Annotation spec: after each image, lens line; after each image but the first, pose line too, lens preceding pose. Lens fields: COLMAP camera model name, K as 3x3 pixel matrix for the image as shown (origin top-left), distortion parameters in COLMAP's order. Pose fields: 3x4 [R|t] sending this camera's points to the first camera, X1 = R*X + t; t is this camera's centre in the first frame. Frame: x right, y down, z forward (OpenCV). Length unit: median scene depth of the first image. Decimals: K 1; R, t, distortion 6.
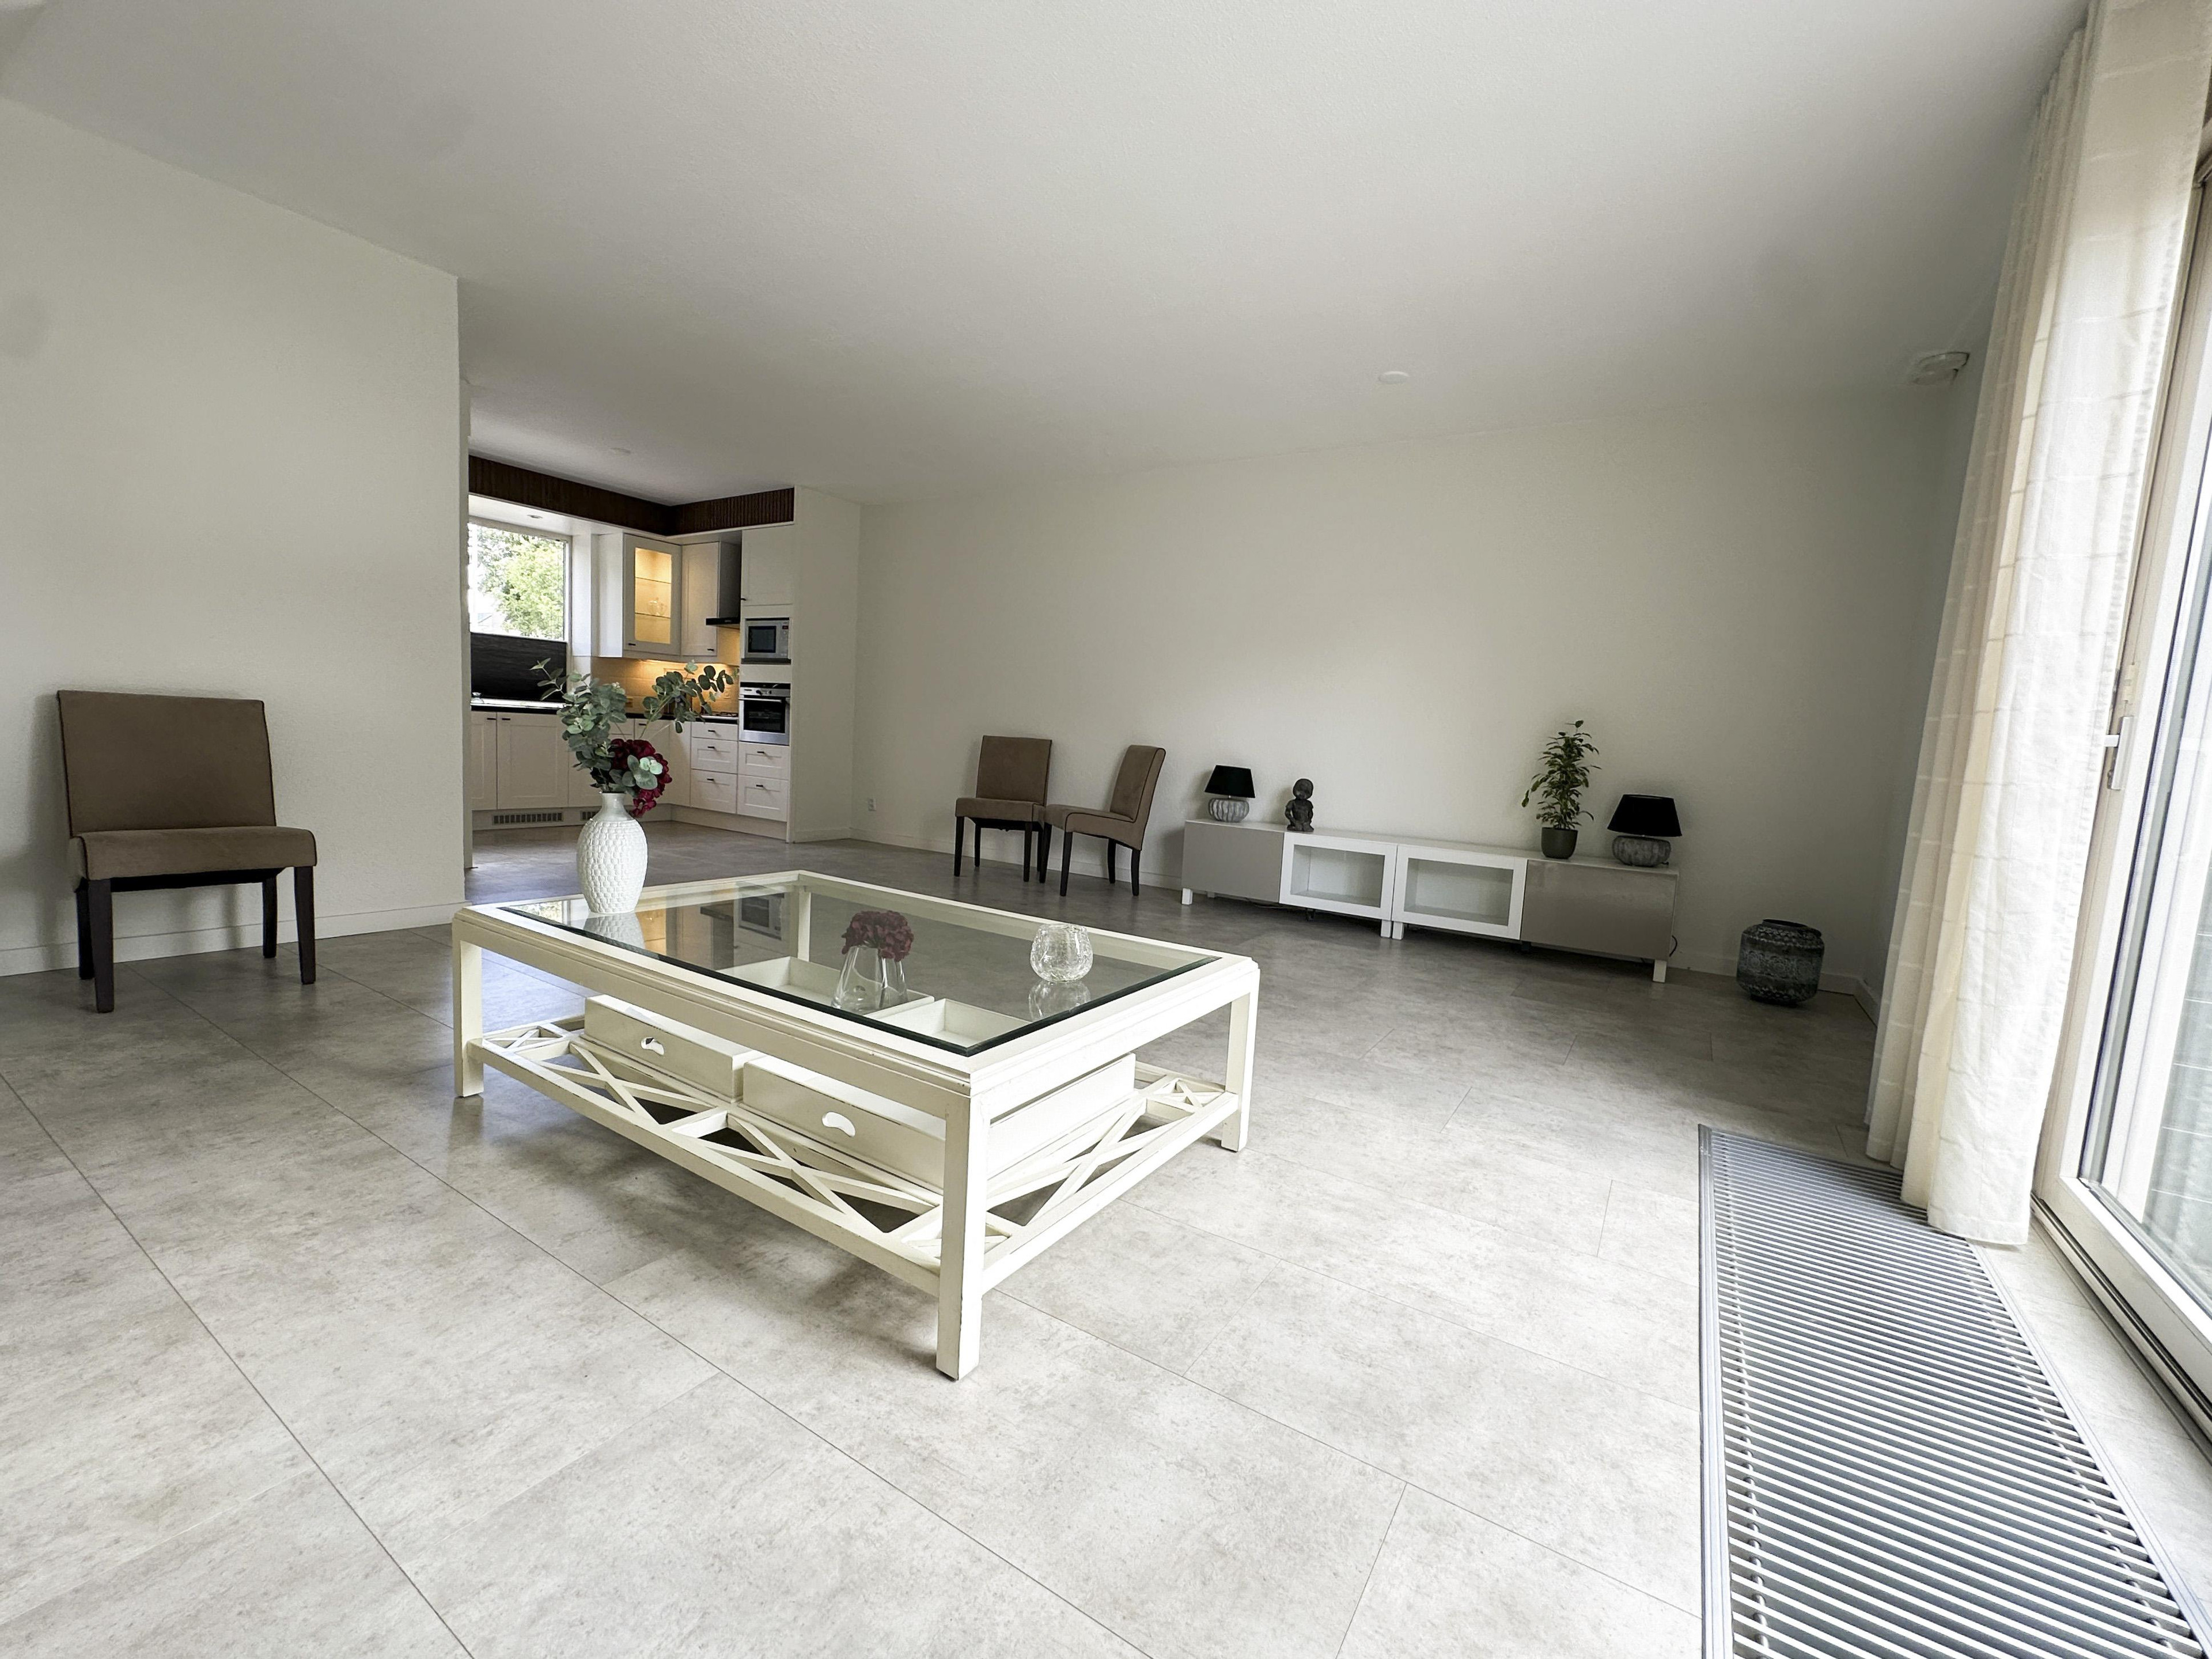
lens RADIAL K [[922.2, 0, 1104.0], [0, 922.2, 832.7], [0, 0, 1]] dist [-0.002926, 0.000700]
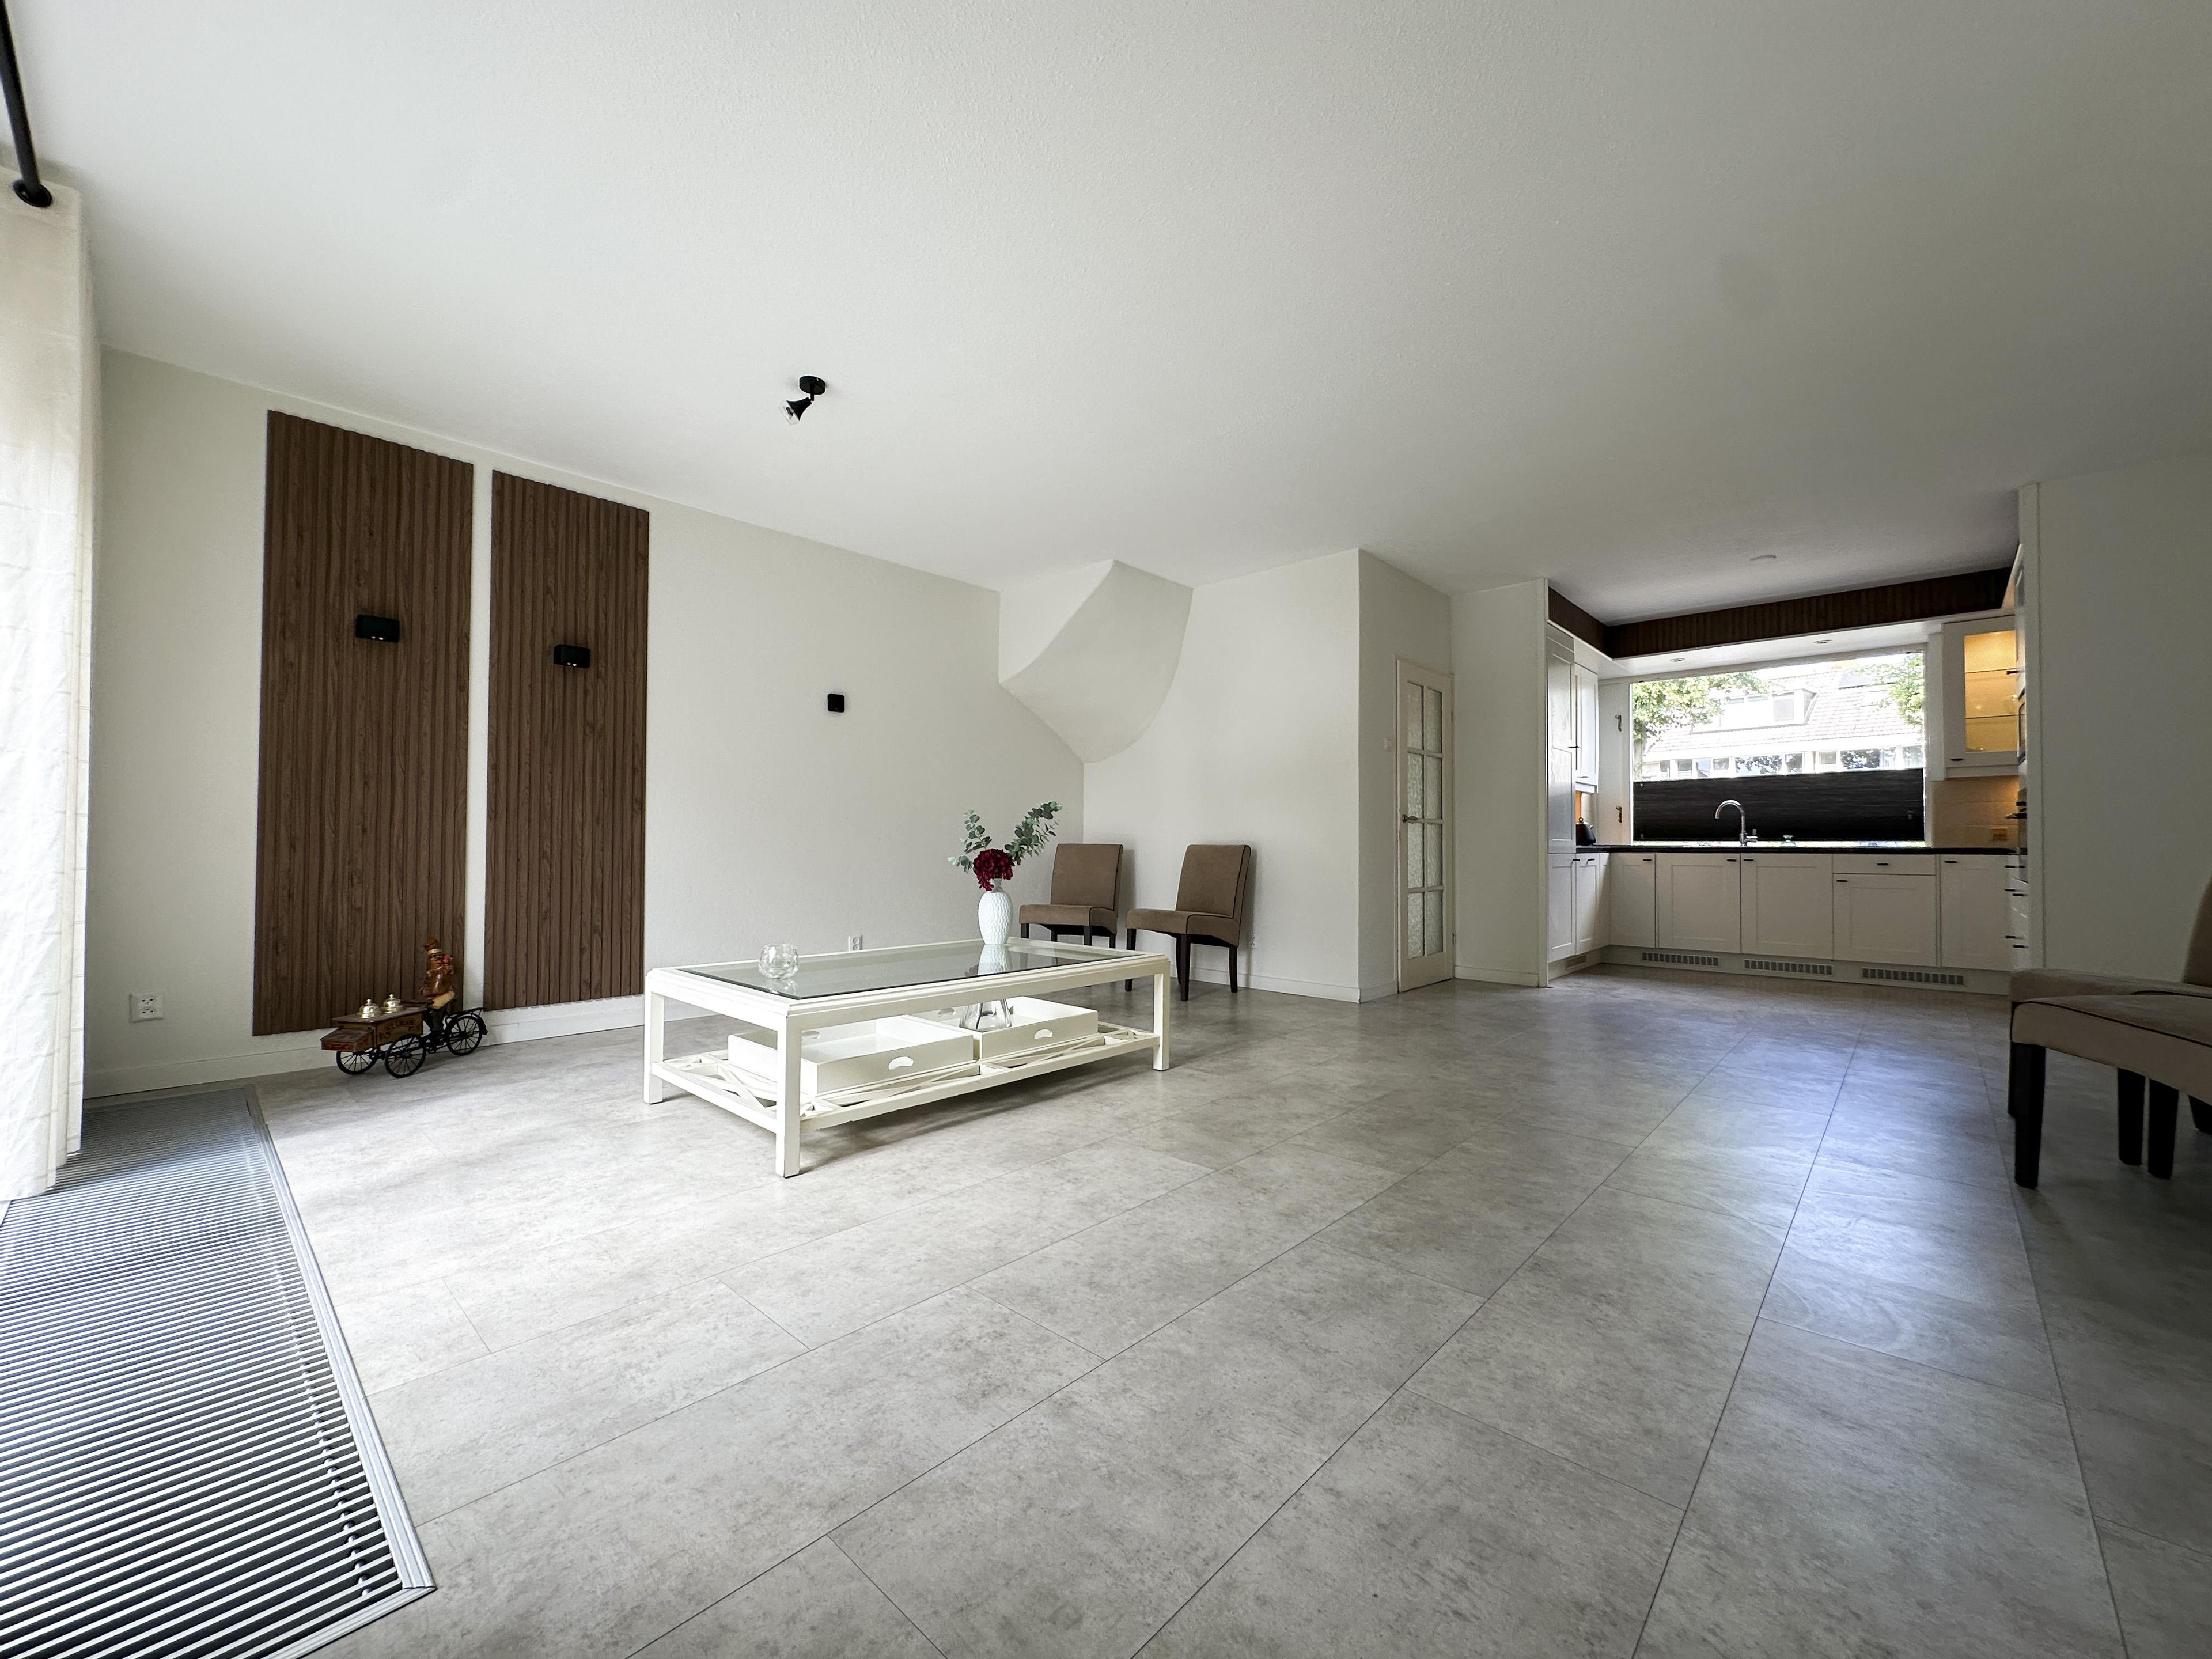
lens RADIAL K [[885.6, 0, 1102.7], [0, 885.6, 829.6], [0, 0, 1]] dist [-0.003966, 0.000809]
pose [[-0.179360, -0.077188, -0.980751, 0.894386], [-0.119862, 0.991205, -0.056091, -0.049898], [0.976454, 0.107494, -0.187034, 1.171695]]
